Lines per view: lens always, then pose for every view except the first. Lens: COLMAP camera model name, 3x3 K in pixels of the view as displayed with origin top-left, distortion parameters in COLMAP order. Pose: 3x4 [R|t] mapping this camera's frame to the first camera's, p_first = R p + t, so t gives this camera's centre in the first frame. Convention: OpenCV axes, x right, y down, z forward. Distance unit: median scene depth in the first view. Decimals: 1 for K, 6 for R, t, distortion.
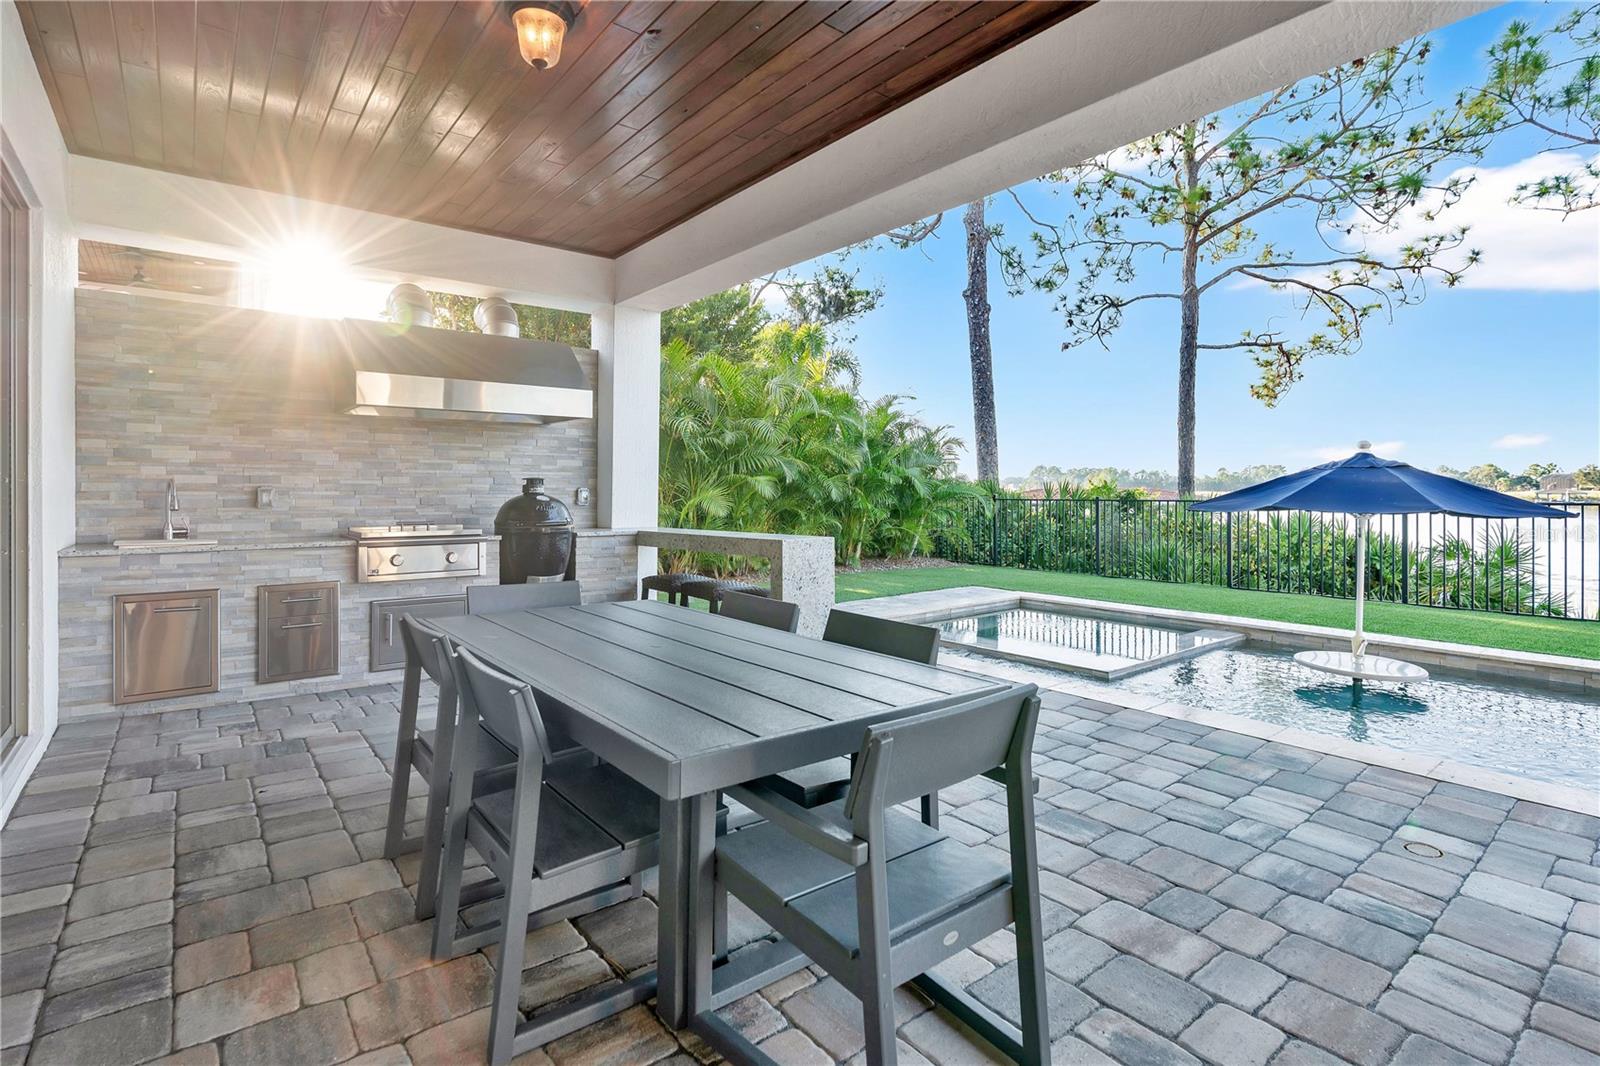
lens RADIAL K [[741.8, 0, 779.2], [0, 741.8, 492.6], [0, 0, 1]] dist [-0.004528, -0.000120]
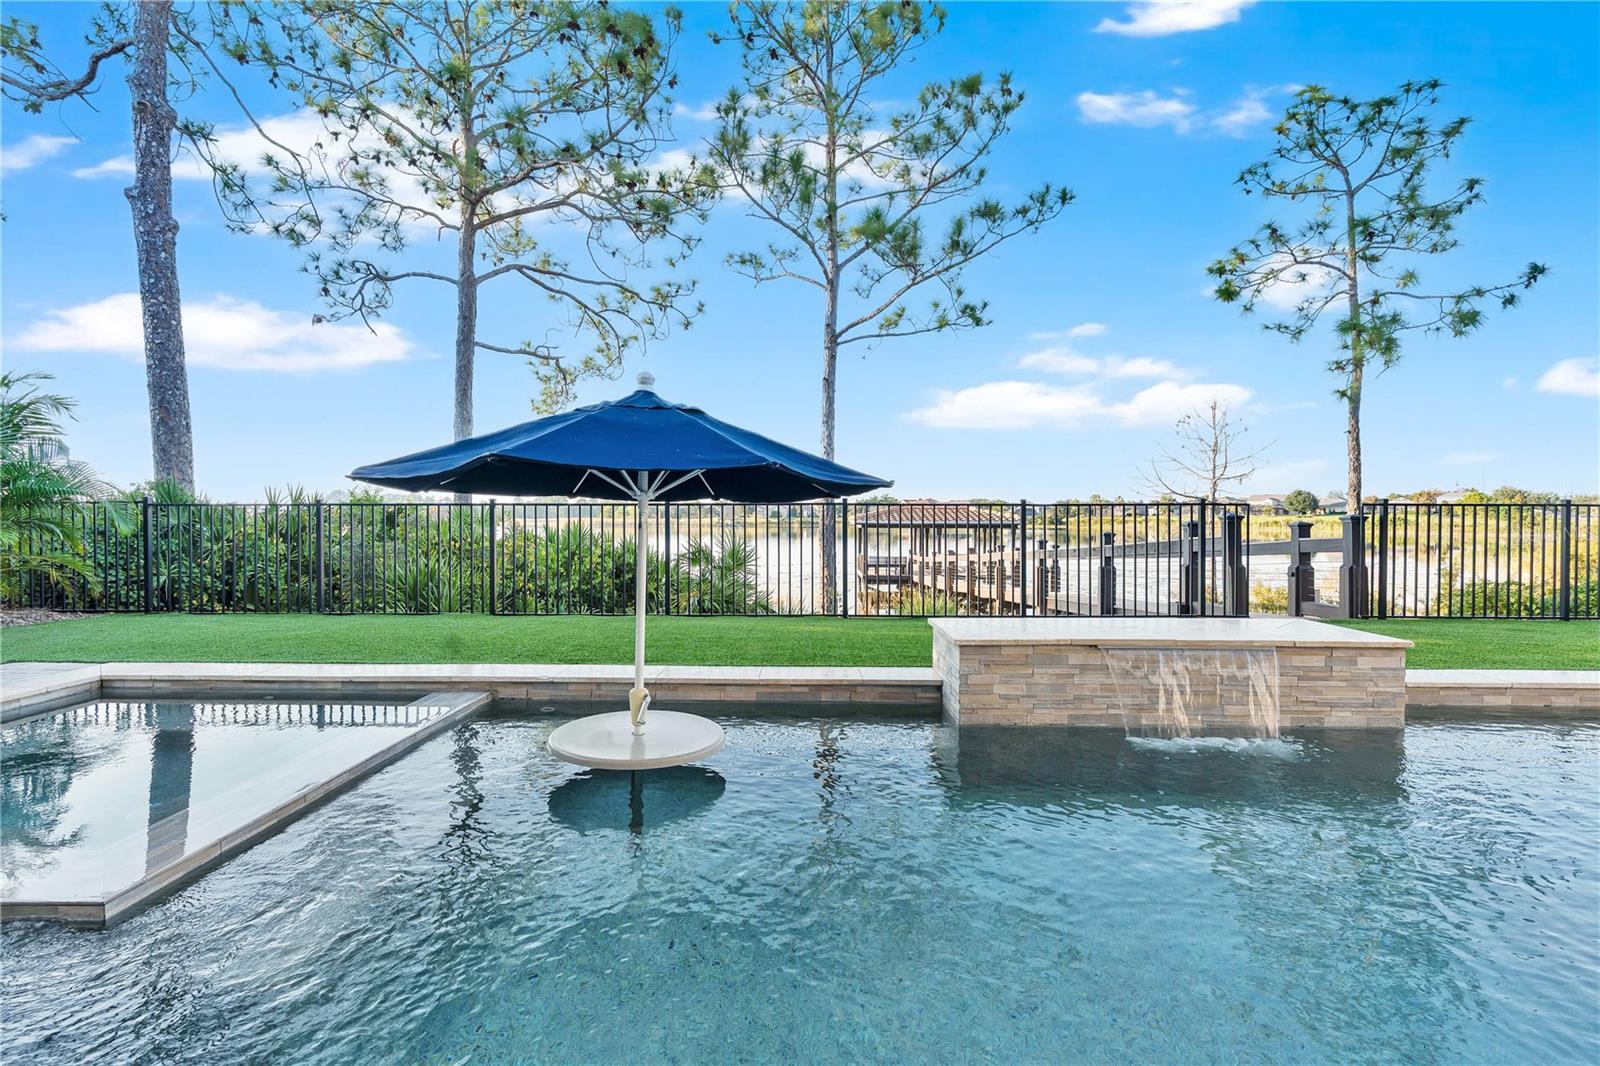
lens RADIAL K [[737.2, 0, 786.3], [0, 737.2, 524.9], [0, 0, 1]] dist [-0.012662, 0.005584]
pose [[0.629985, -0.007165, 0.776574, 0.170995], [0.000969, 0.999964, 0.008440, 0.023120], [-0.776606, -0.004564, 0.629970, 0.230293]]
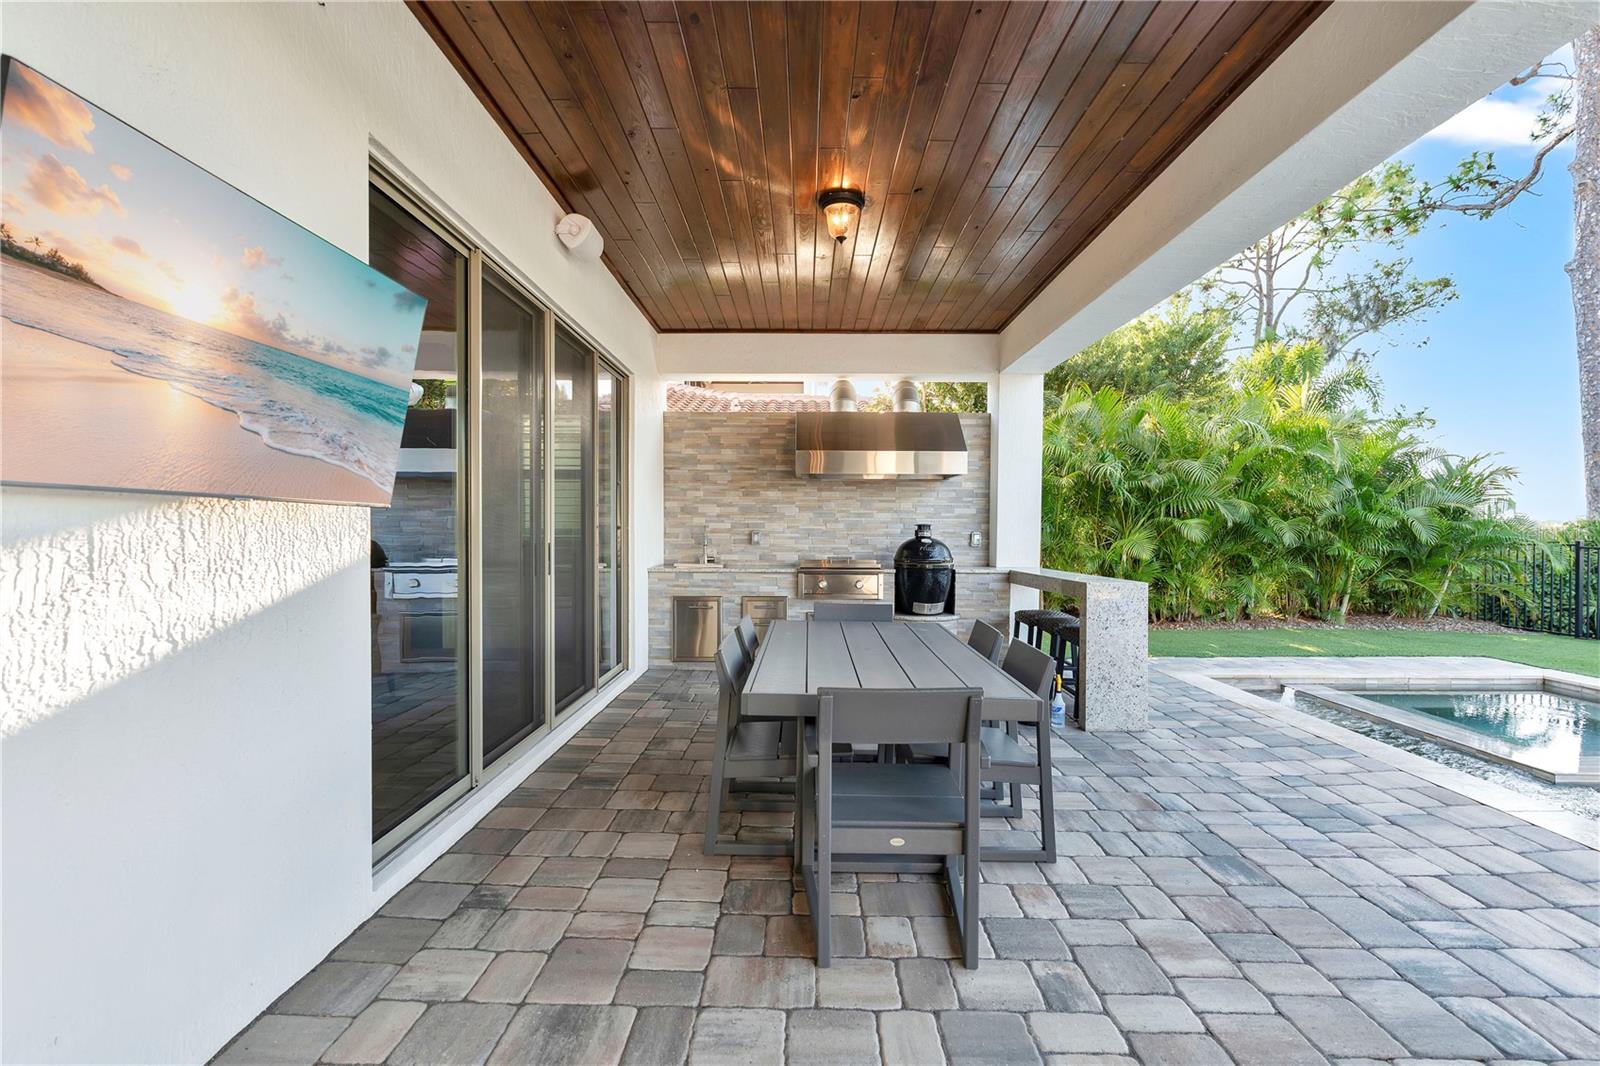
lens RADIAL K [[711.0, 0, 803.5], [0, 711.0, 540.8], [0, 0, 1]] dist [-0.000946, -0.005042]
pose [[0.789738, 0.014491, -0.613273, 0.123350], [-0.006115, 0.999857, 0.015751, -0.004979], [0.613414, -0.008689, 0.789714, -0.033772]]
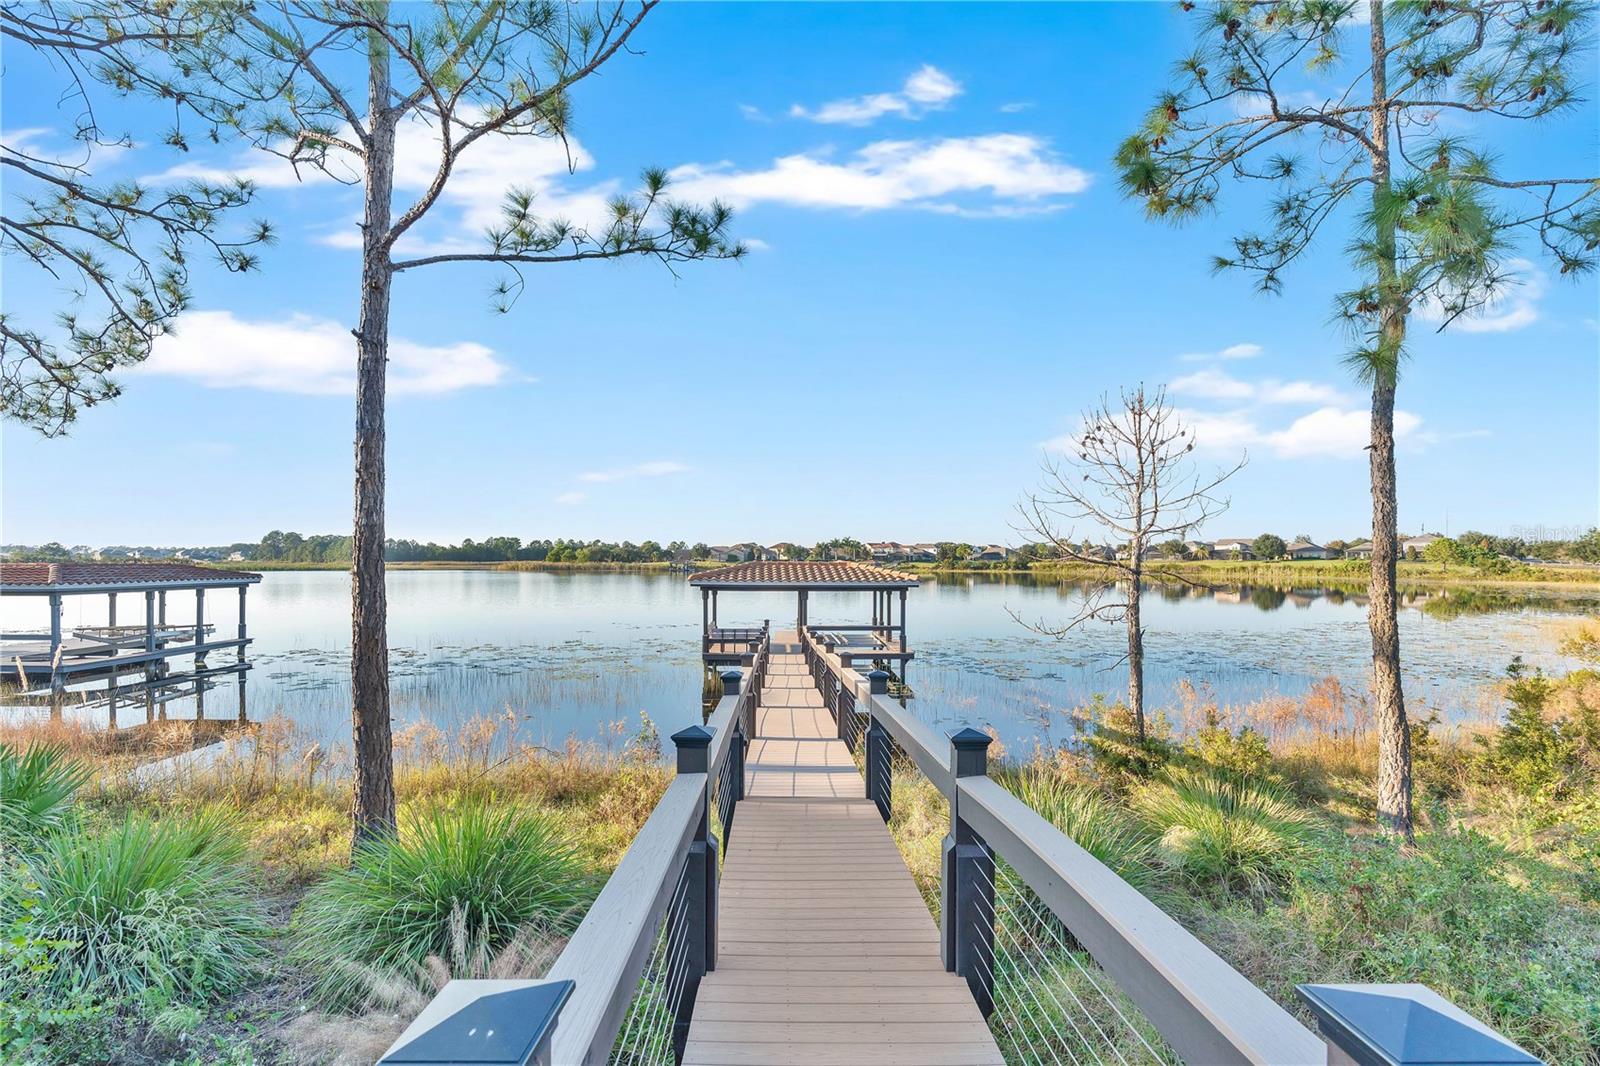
lens RADIAL K [[744.3, 0, 787.7], [0, 744.3, 562.4], [0, 0, 1]] dist [-0.004066, 0.000016]
pose [[0.599940, -0.002592, 0.800041, 0.987184], [0.001800, 0.999997, 0.001890, -0.026473], [-0.800043, 0.000306, 0.599942, 0.303842]]
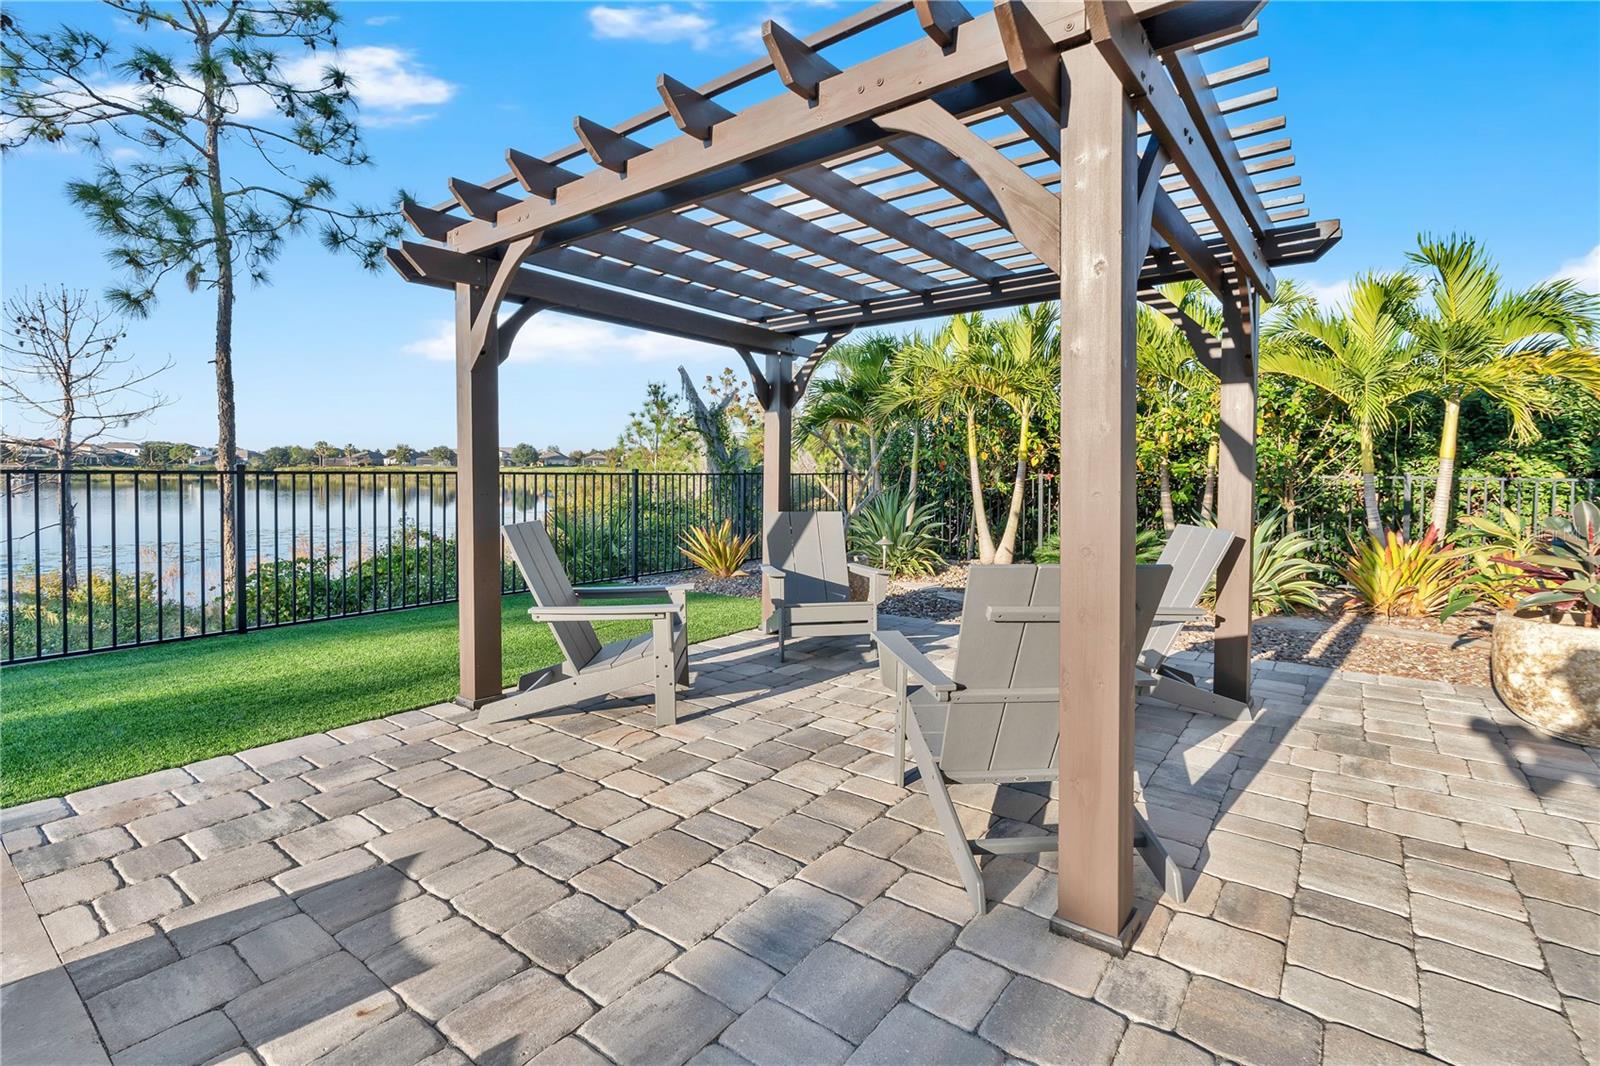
lens RADIAL K [[728.4, 0, 819.6], [0, 728.4, 476.5], [0, 0, 1]] dist [-0.004463, 0.000178]
pose [[-0.274941, -0.010317, 0.961406, 0.685422], [-0.004065, 0.999946, 0.009569, 0.010212], [-0.961453, -0.001277, -0.274968, -0.256954]]
